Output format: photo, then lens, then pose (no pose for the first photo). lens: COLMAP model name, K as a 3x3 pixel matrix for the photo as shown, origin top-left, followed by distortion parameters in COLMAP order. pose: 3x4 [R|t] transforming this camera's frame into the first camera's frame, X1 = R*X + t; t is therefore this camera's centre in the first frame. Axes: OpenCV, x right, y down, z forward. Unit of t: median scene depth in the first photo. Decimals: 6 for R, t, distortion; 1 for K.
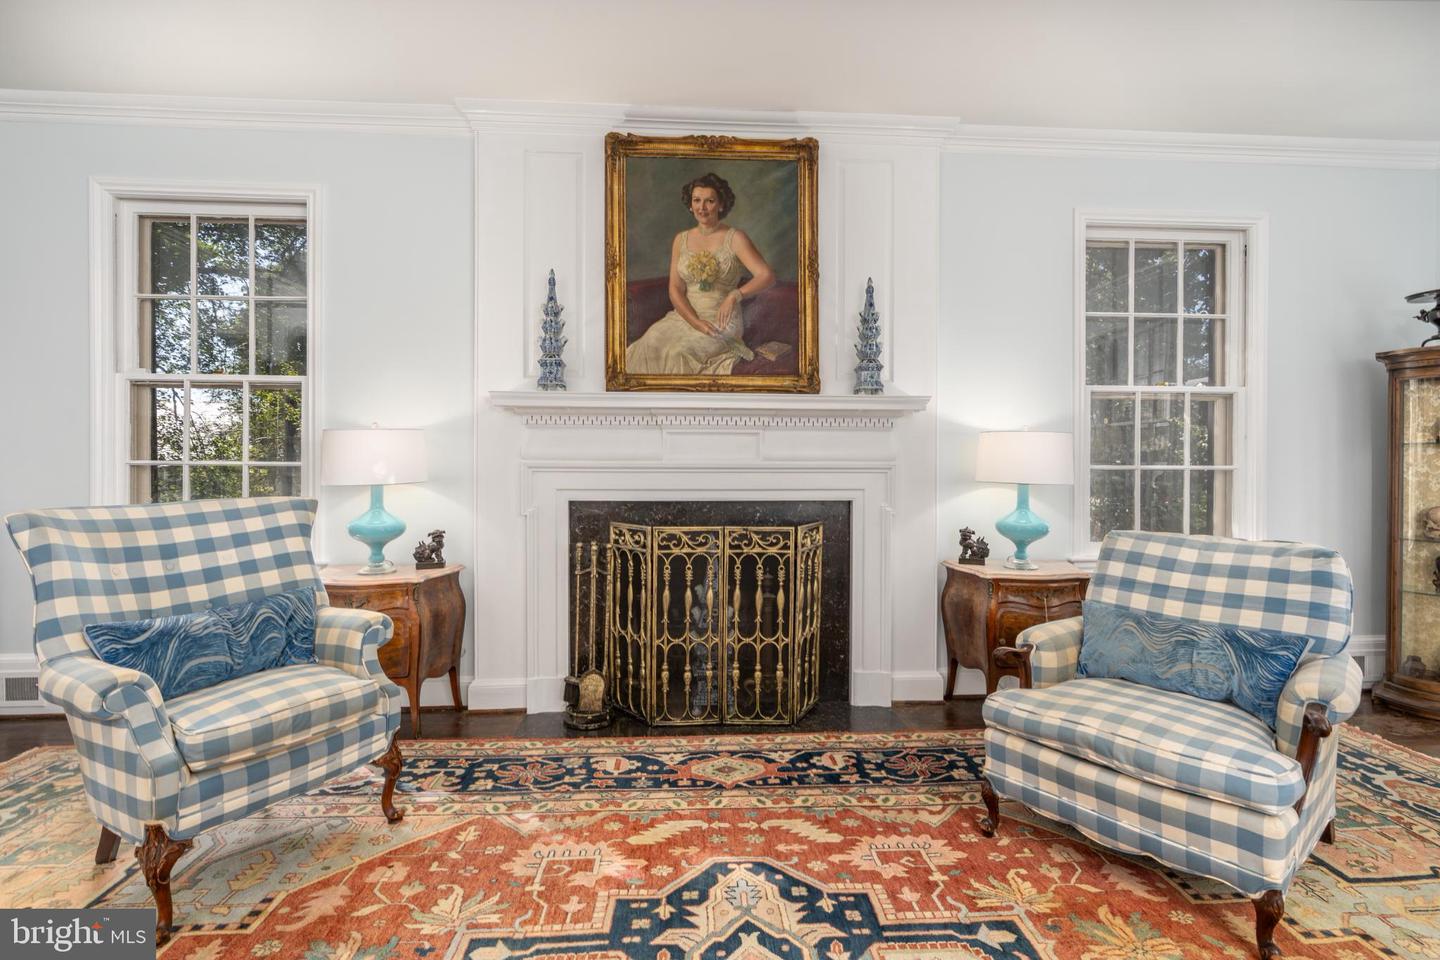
lens RADIAL K [[661.5, 0, 717.0], [0, 661.5, 465.9], [0, 0, 1]] dist [-0.001671, 0.000513]
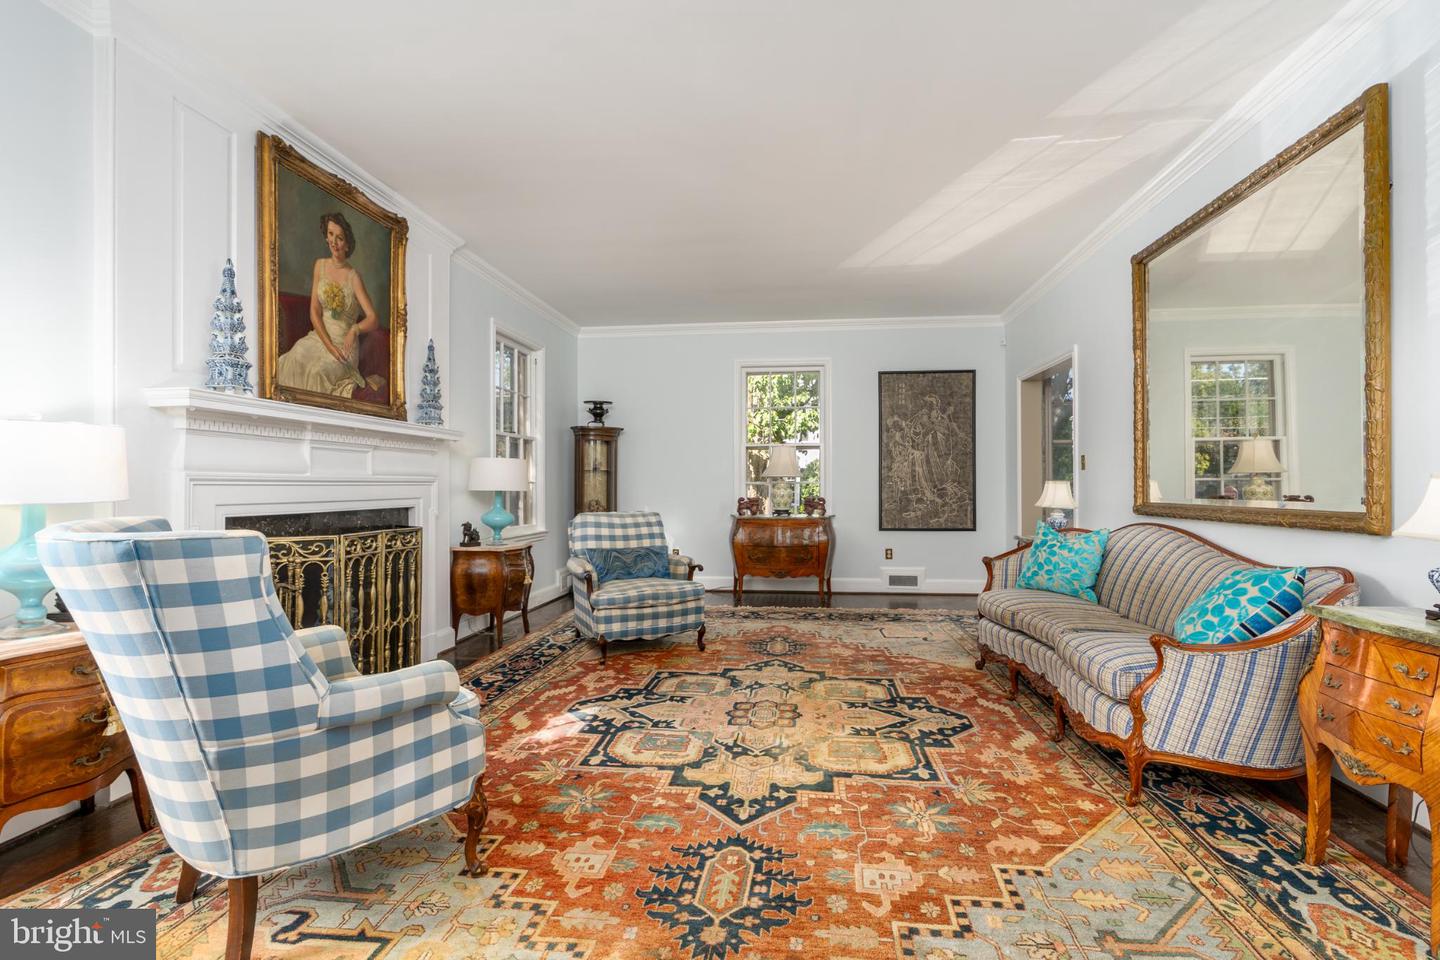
lens RADIAL K [[660.9, 0, 723.7], [0, 660.9, 480.6], [0, 0, 1]] dist [-0.000640, -0.000063]
pose [[0.190643, 0.002817, 0.981655, -0.966211], [0.004107, 0.999985, -0.003667, 0.008451], [-0.981651, 0.004731, 0.190628, 0.167289]]
